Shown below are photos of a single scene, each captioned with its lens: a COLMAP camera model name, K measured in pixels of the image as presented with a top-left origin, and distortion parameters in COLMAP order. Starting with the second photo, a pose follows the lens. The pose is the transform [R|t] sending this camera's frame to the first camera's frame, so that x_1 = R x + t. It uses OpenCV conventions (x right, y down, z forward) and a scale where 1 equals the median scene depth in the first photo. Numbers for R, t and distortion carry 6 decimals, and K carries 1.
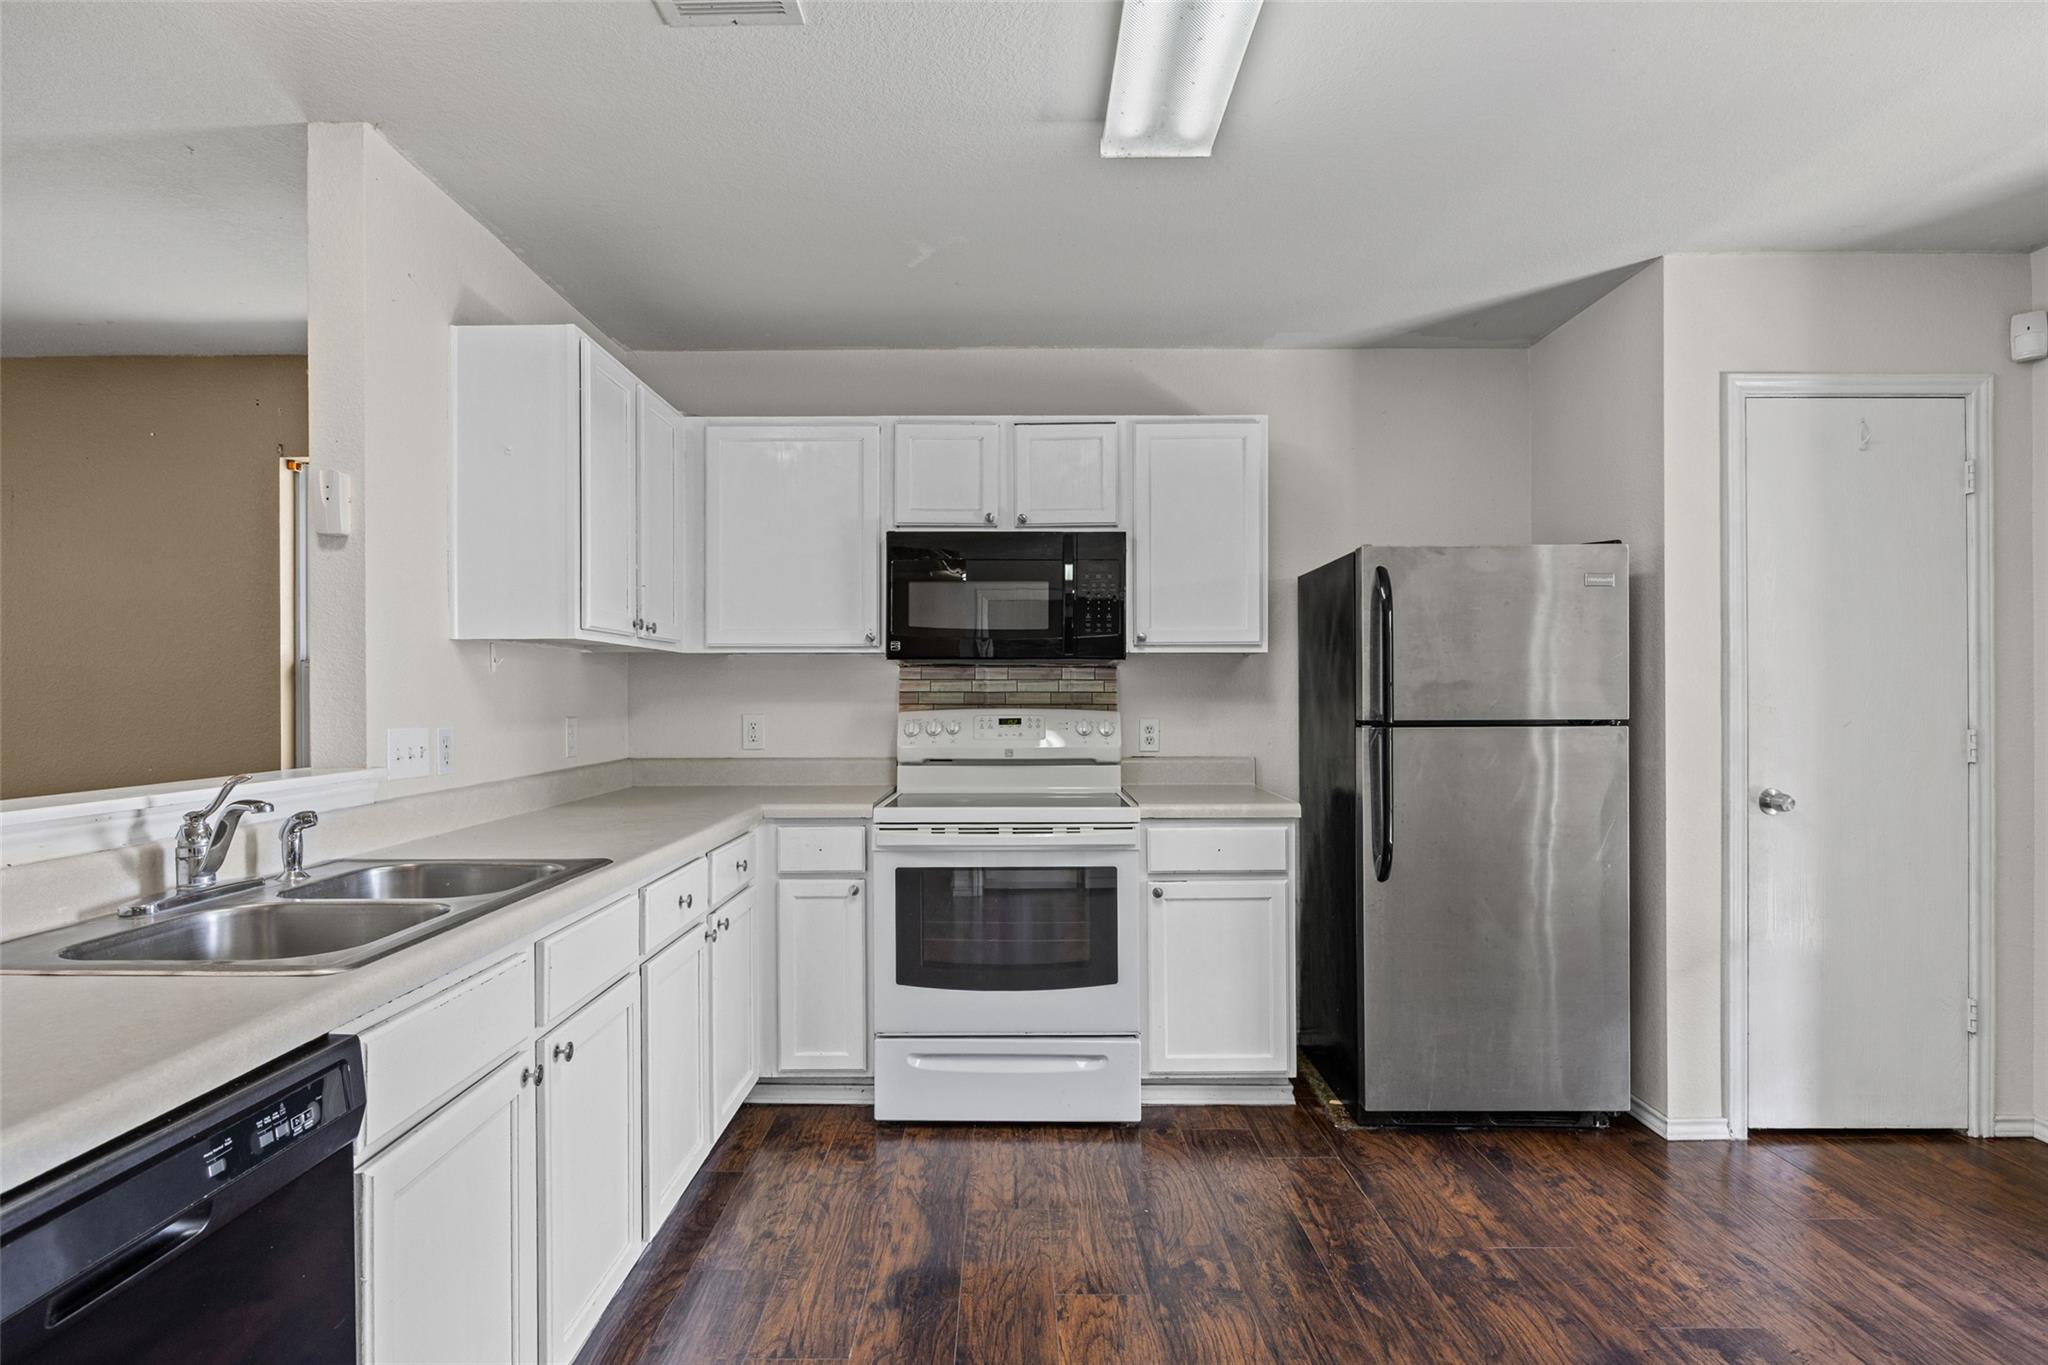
lens RADIAL K [[1046.4, 0, 1003.9], [0, 1046.4, 689.6], [0, 0, 1]] dist [-0.002902, -0.001179]
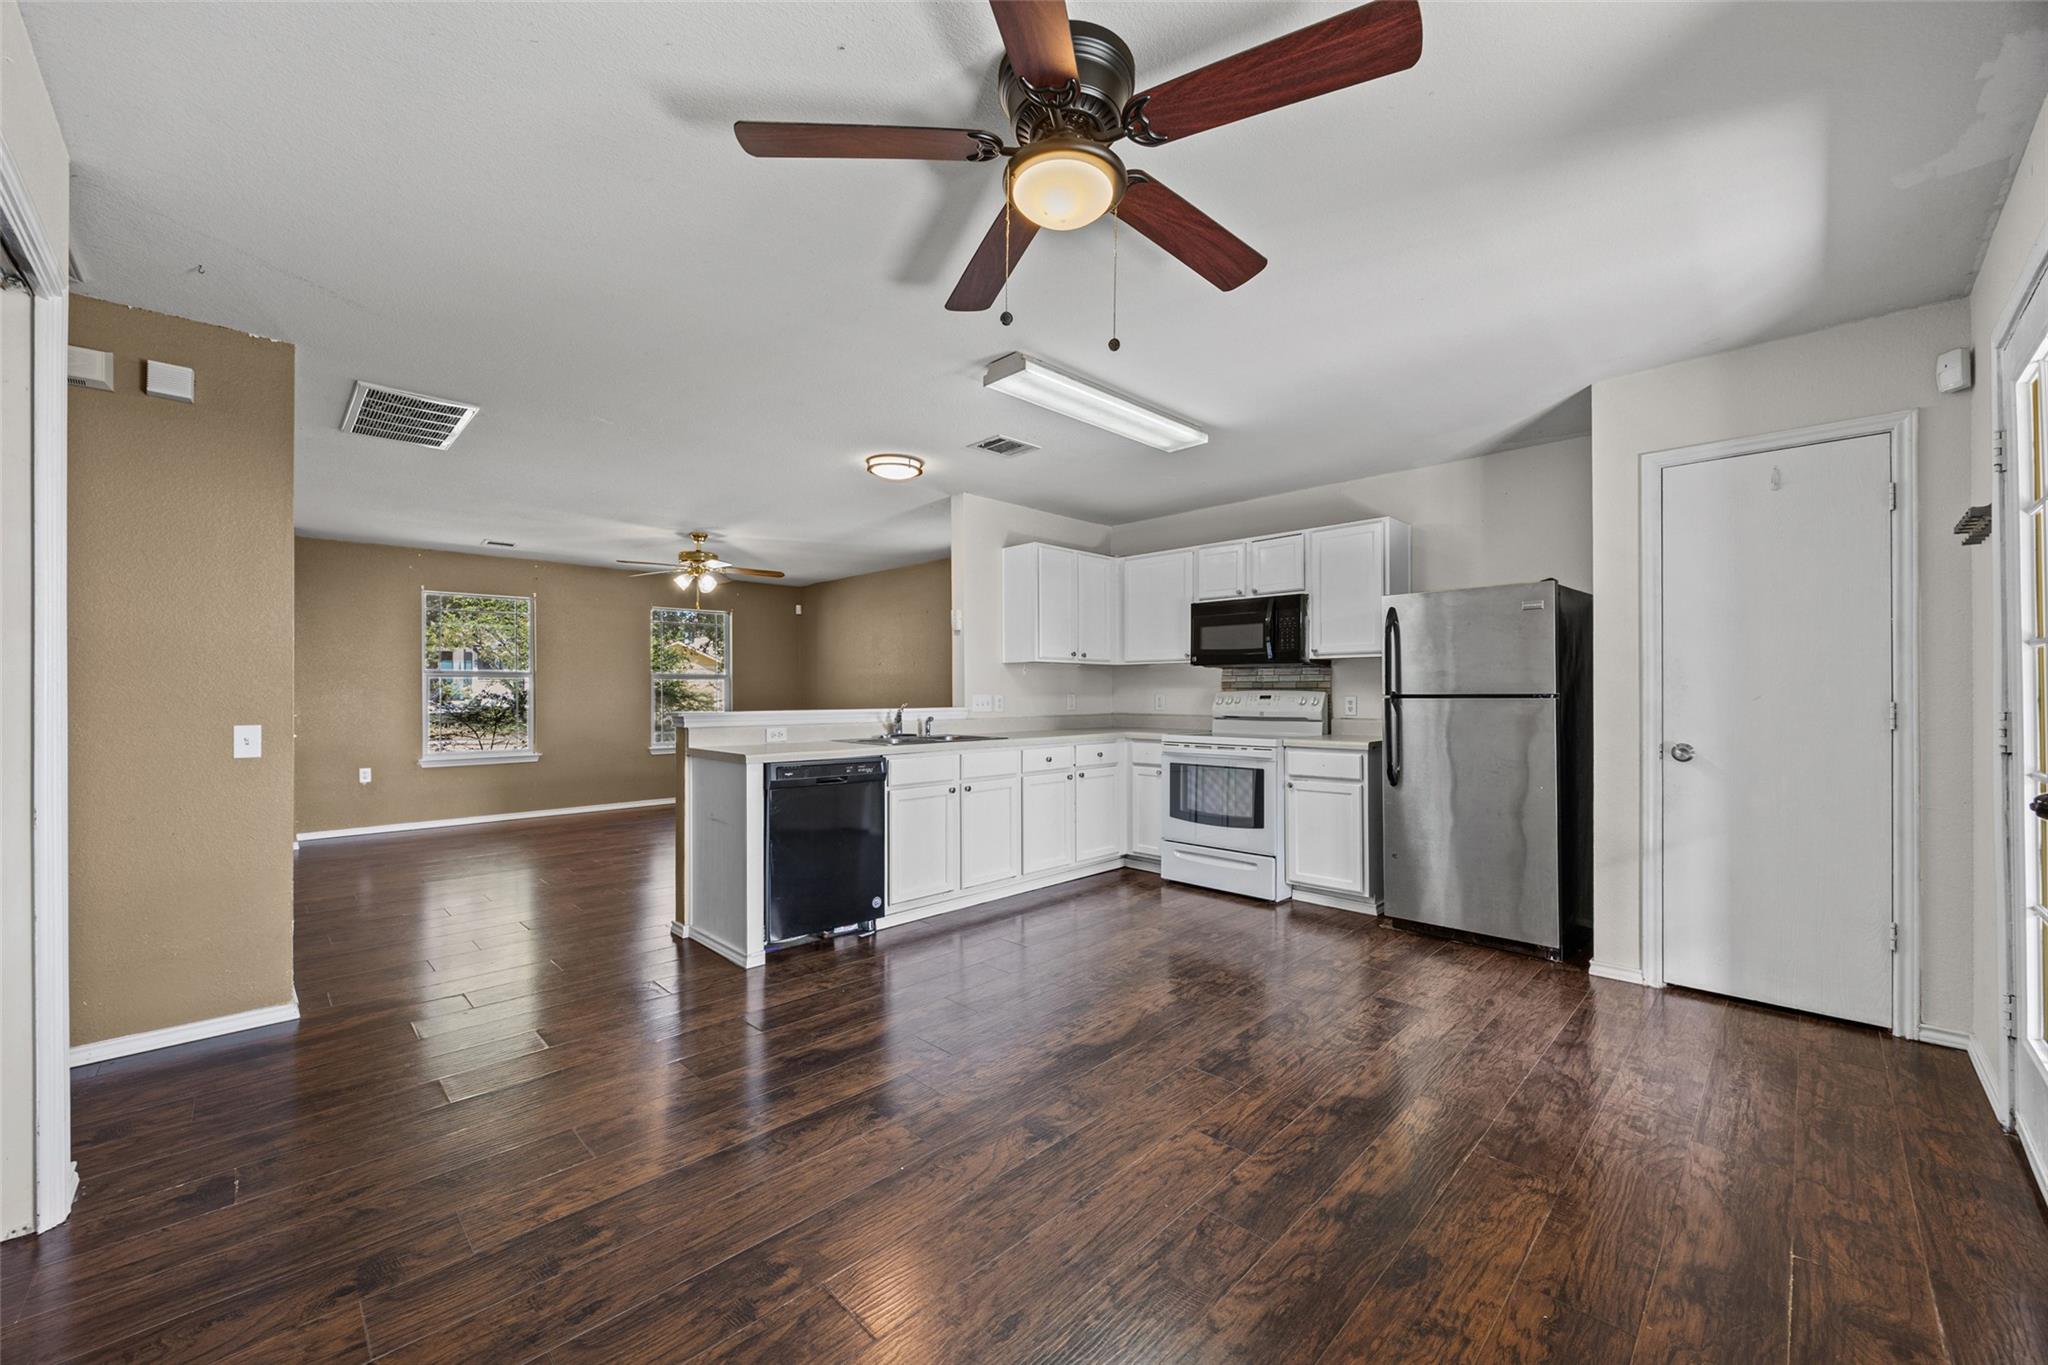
lens RADIAL K [[786.4, 0, 1030.5], [0, 786.4, 692.5], [0, 0, 1]] dist [0.000109, 0.000025]
pose [[0.712532, 0.000147, -0.701640, 0.829941], [0.003194, 0.999989, 0.003454, 0.019123], [0.701633, -0.004702, 0.712523, -0.358323]]
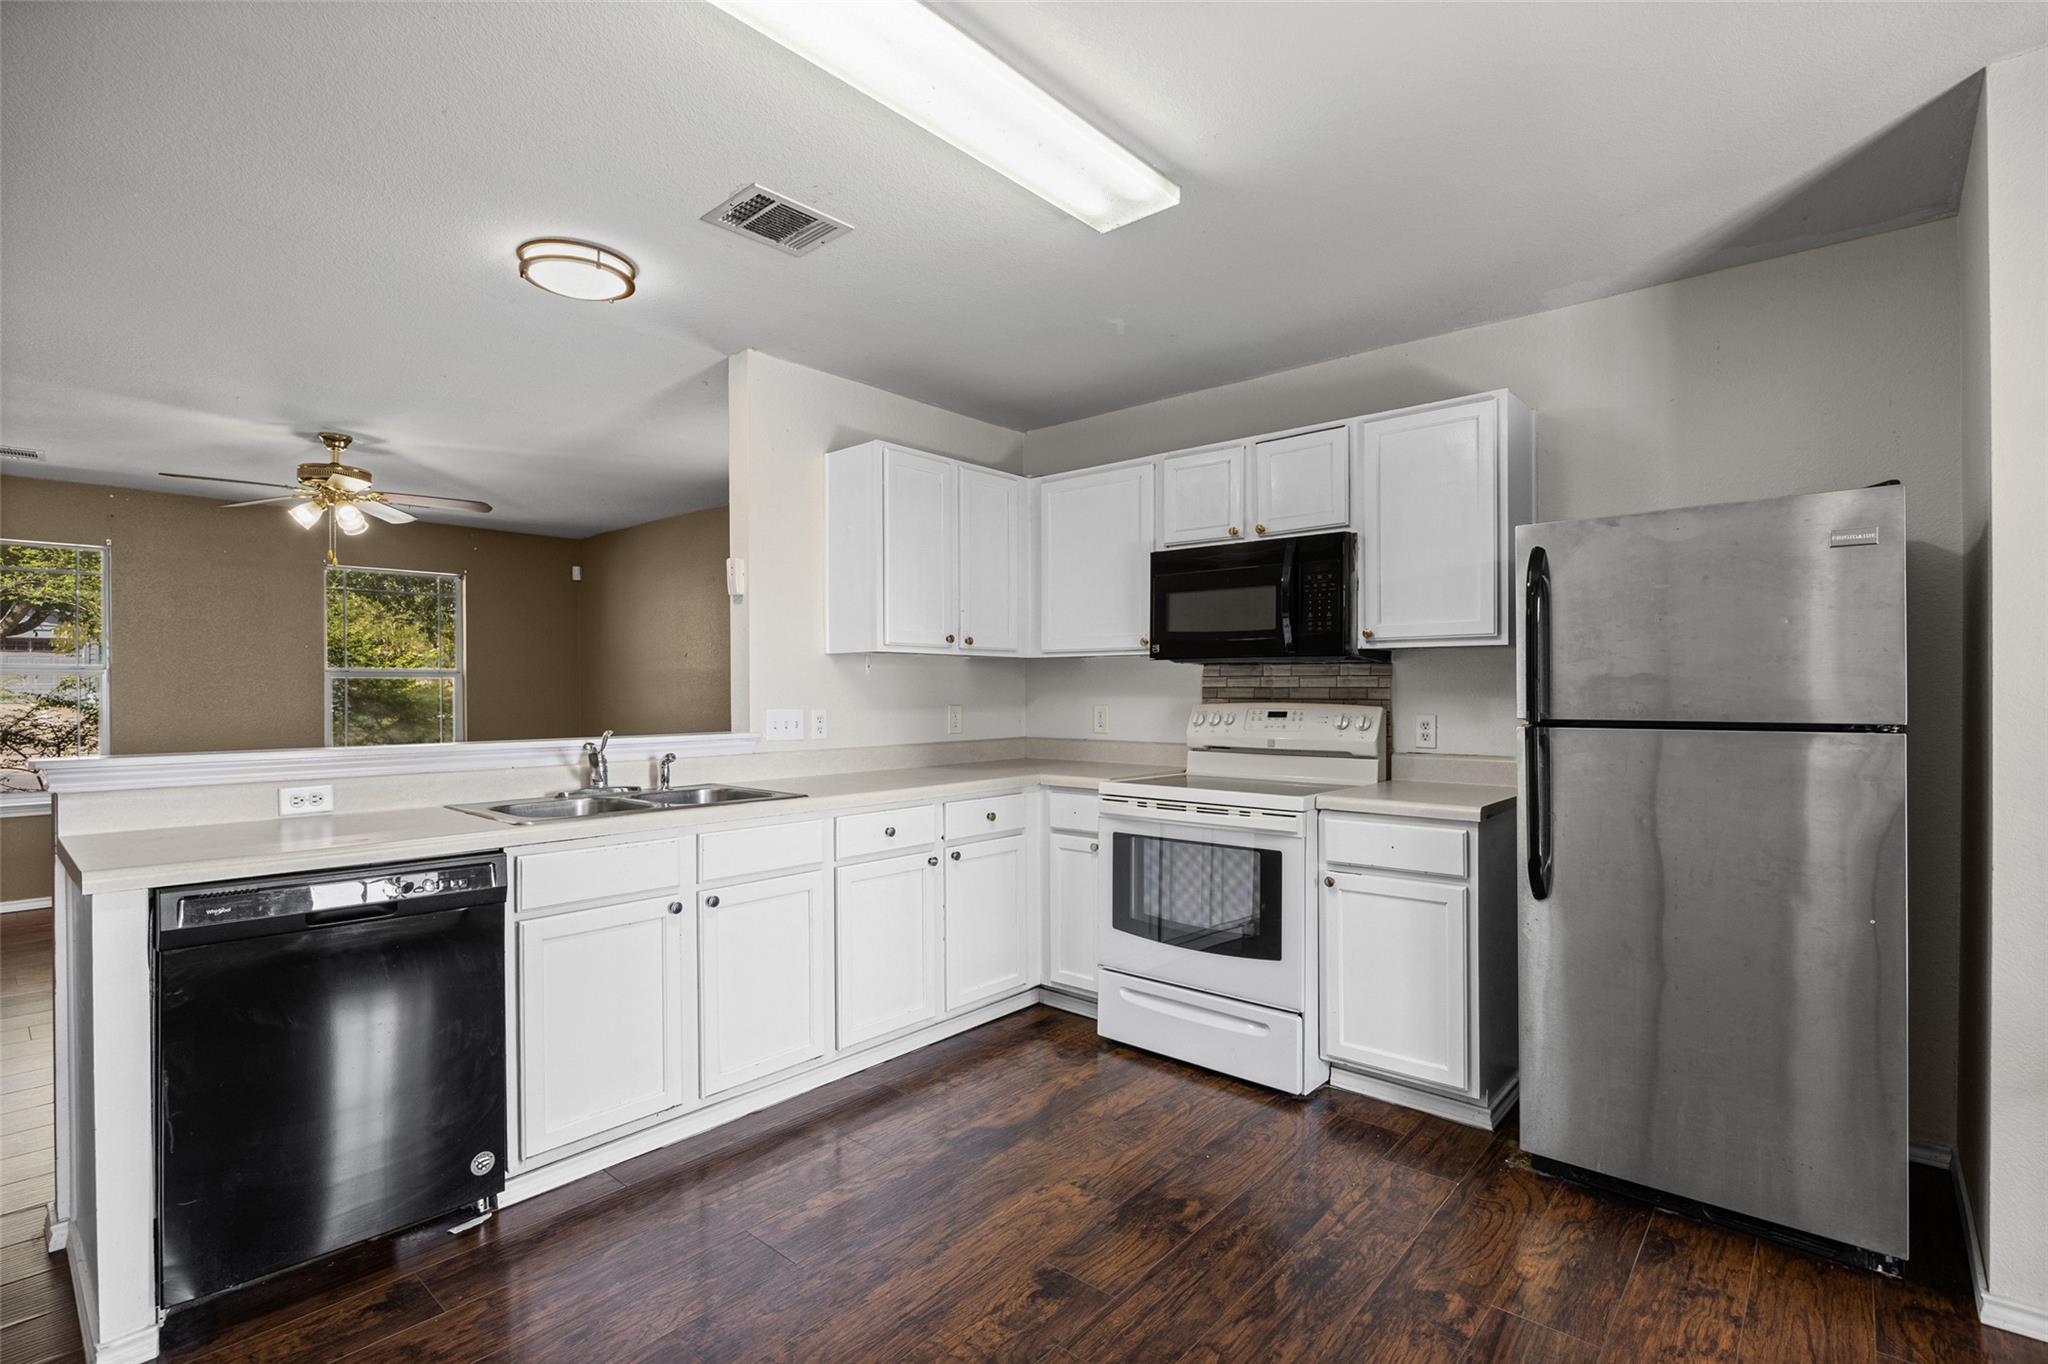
lens RADIAL K [[952.6, 0, 1027.8], [0, 952.6, 688.2], [0, 0, 1]] dist [-0.010878, 0.000200]
pose [[0.756757, 0.000065, -0.653696, 0.544625], [0.001678, 0.999997, 0.002042, 0.000857], [0.653694, -0.002643, 0.756754, 0.097966]]
